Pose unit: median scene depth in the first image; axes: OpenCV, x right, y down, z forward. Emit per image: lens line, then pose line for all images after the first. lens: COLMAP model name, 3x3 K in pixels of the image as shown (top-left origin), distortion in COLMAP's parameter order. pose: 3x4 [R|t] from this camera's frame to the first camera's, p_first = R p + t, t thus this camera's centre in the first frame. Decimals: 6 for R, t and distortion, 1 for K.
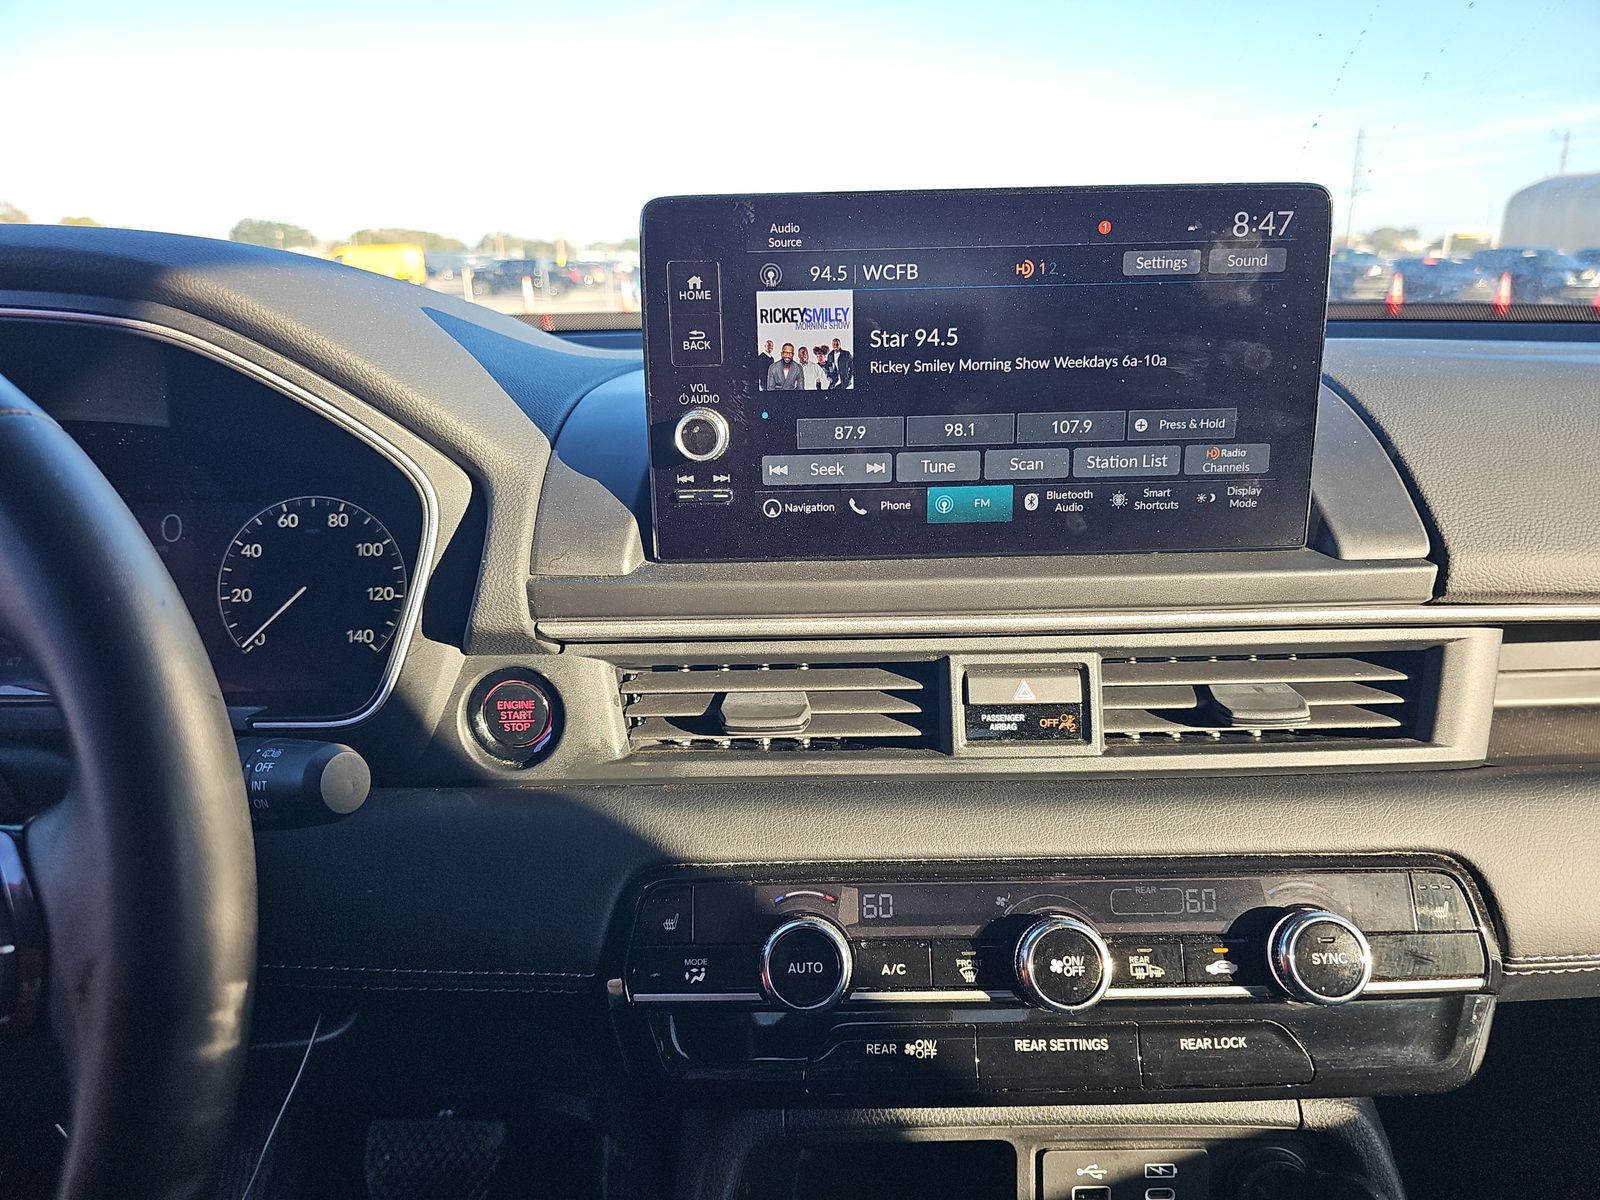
lens RADIAL K [[1119.1, 0, 800.0], [0, 1119.1, 600.0], [0, 0, 1]] dist [0.048063, -0.058091]
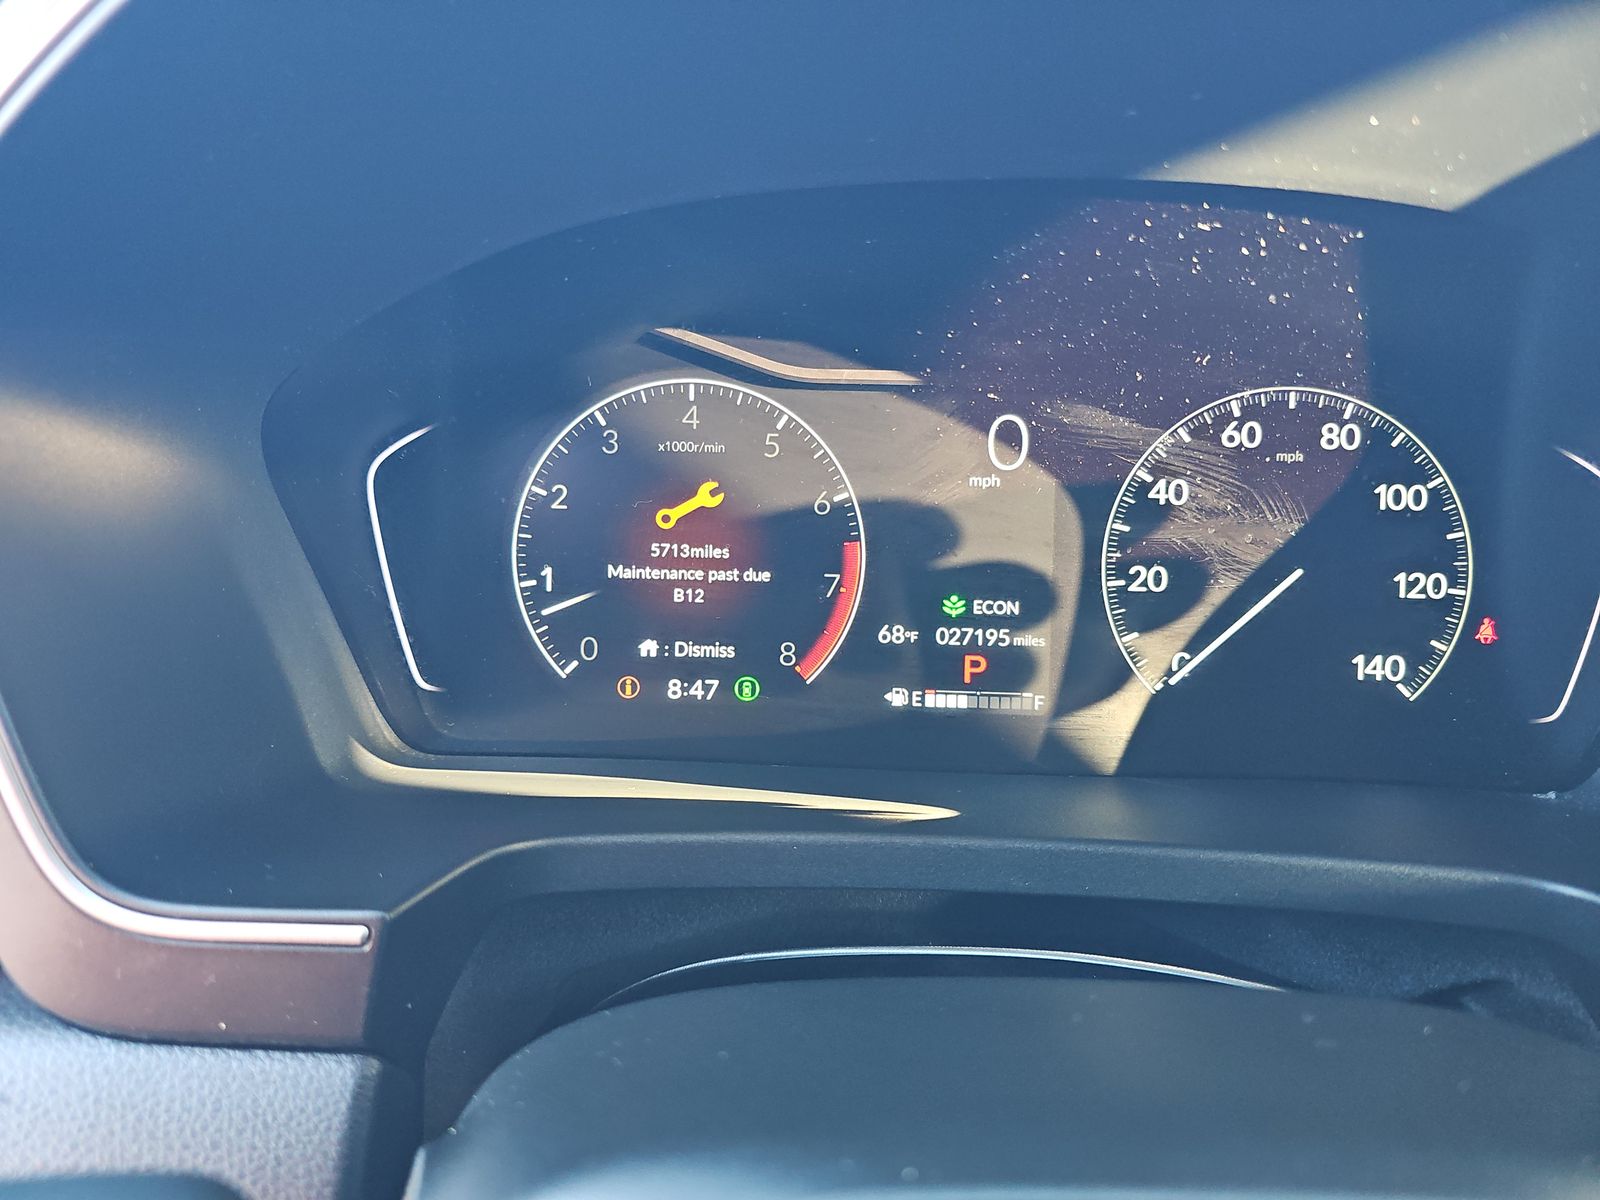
lens RADIAL K [[1119.1, 0, 800.0], [0, 1119.1, 600.0], [0, 0, 1]] dist [0.048063, -0.058091]
pose [[0.999258, 0.036870, -0.011158, -0.812537], [-0.035976, 0.996768, 0.071833, -0.032166], [0.013770, -0.071378, 0.997354, 0.613319]]
